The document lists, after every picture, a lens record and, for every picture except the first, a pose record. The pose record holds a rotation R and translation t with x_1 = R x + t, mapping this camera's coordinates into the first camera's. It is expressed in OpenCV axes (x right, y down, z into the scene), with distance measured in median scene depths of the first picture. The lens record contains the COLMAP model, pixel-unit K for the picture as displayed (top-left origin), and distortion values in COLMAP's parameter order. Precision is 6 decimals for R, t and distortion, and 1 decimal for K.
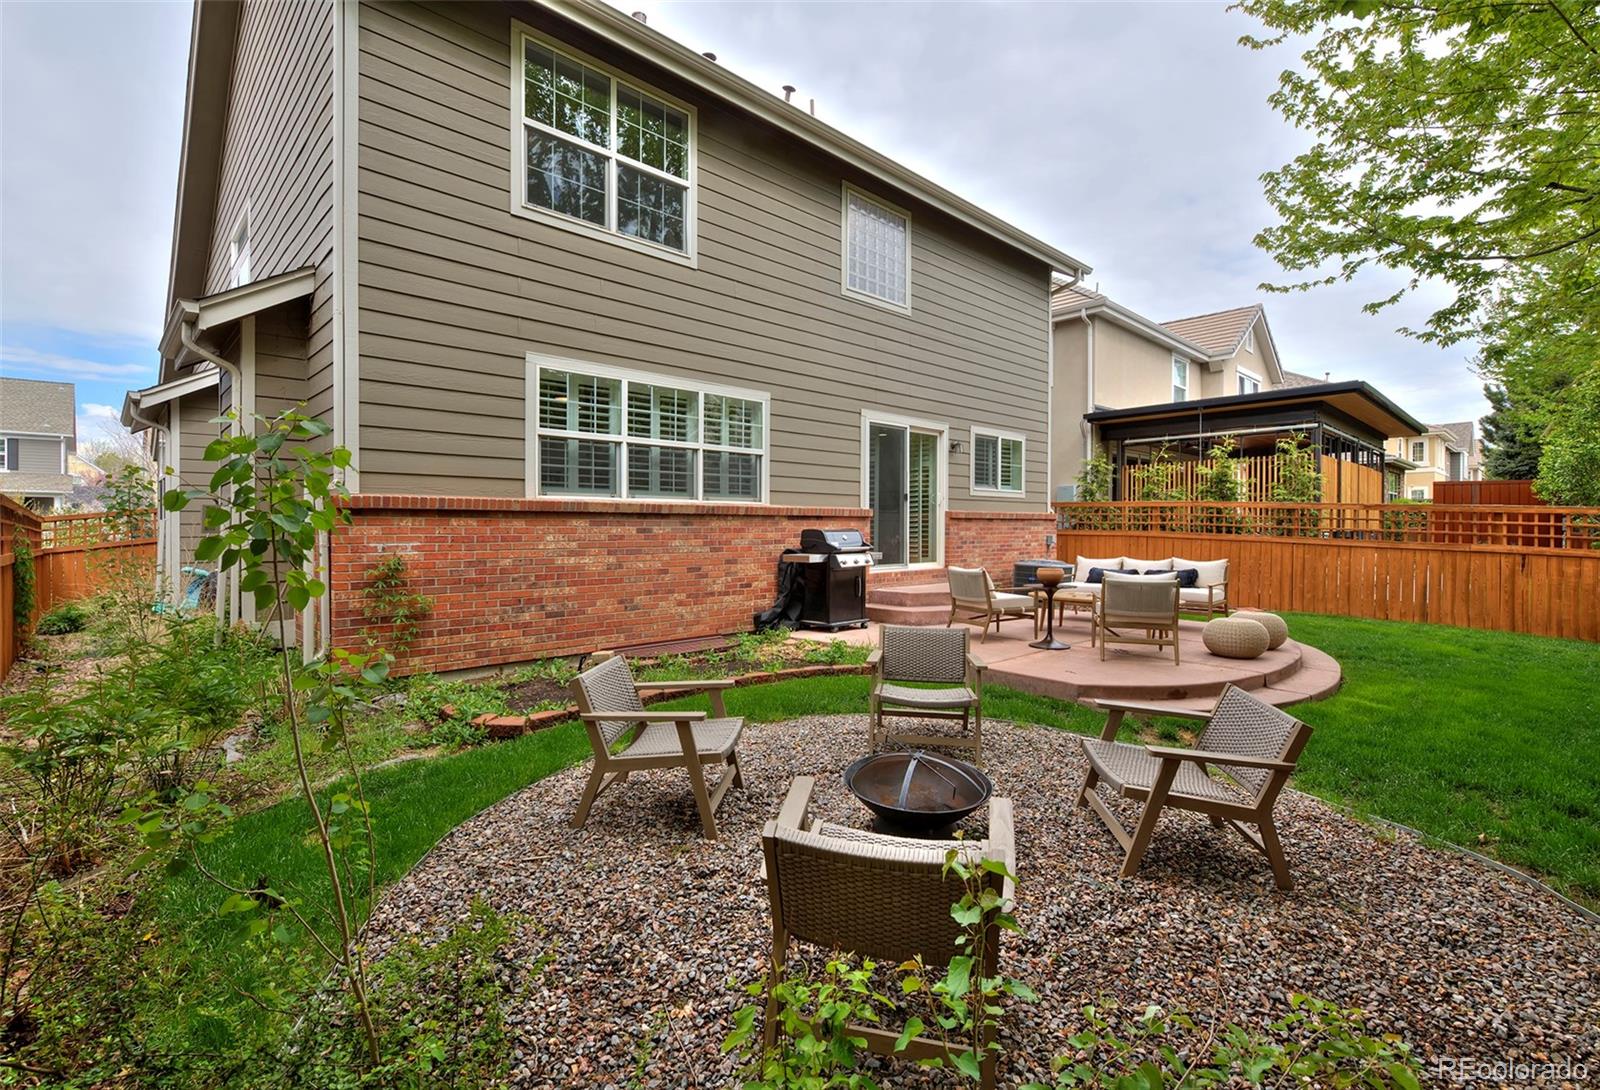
lens RADIAL K [[739.7, 0, 801.8], [0, 739.7, 541.2], [0, 0, 1]] dist [-0.003460, -0.000170]
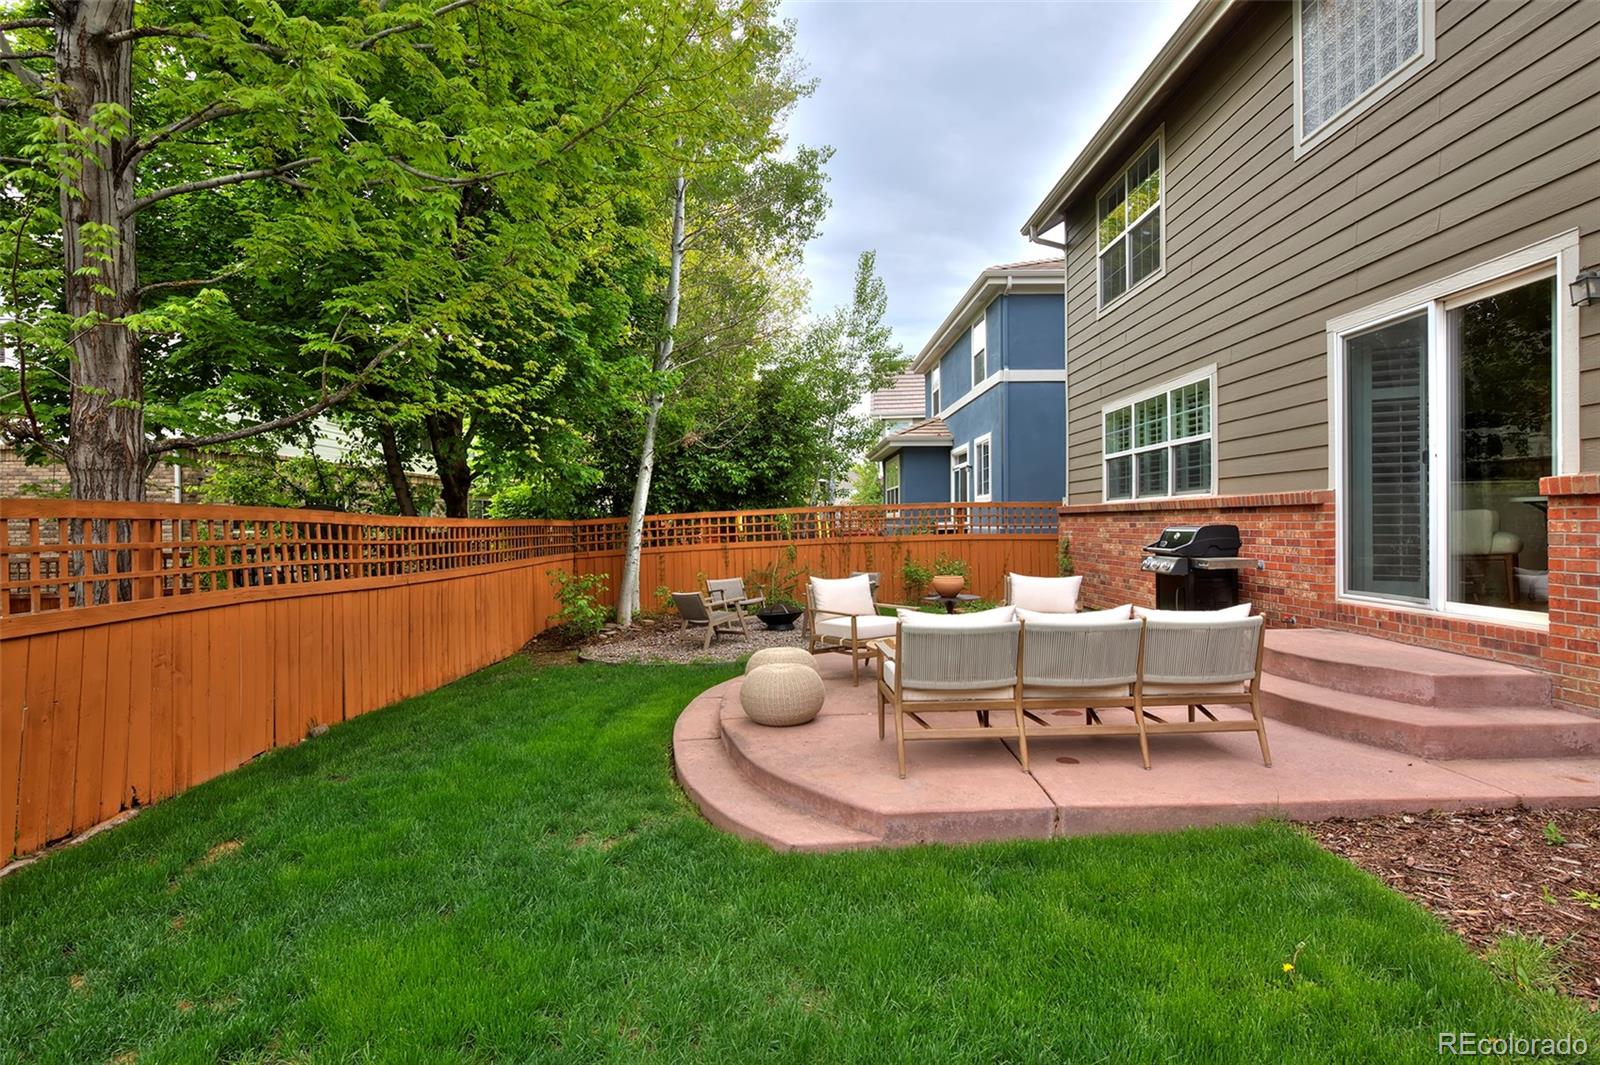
lens RADIAL K [[778.4, 0, 804.5], [0, 778.4, 536.6], [0, 0, 1]] dist [0.005234, 0.000377]
pose [[-0.682673, 0.023765, -0.730338, 0.944056], [0.002593, 0.999544, 0.030100, -0.030824], [0.730720, 0.018655, -0.682423, 1.282195]]
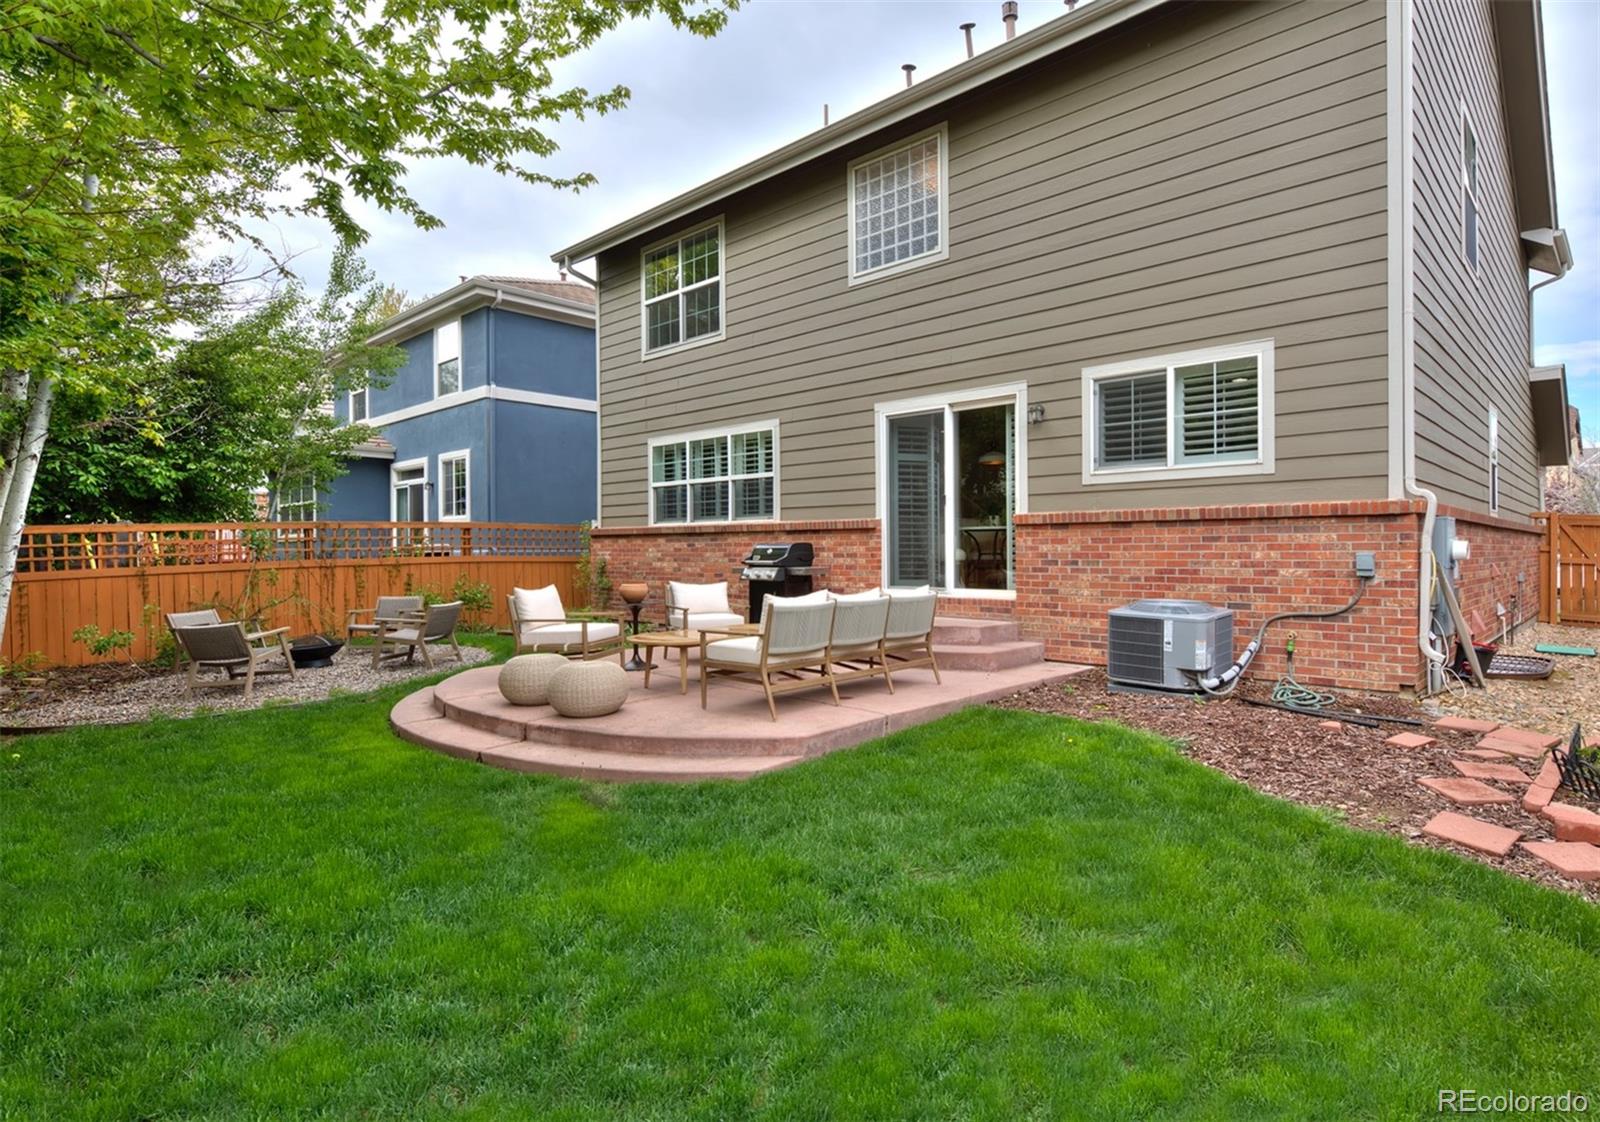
lens RADIAL K [[854.6, 0, 806.7], [0, 854.6, 558.4], [0, 0, 1]] dist [0.018183, -0.000170]
pose [[0.028224, 0.013186, -0.999515, 1.240397], [-0.012665, 0.999837, 0.012833, -0.011009], [0.999521, 0.012297, 0.028386, 1.018942]]
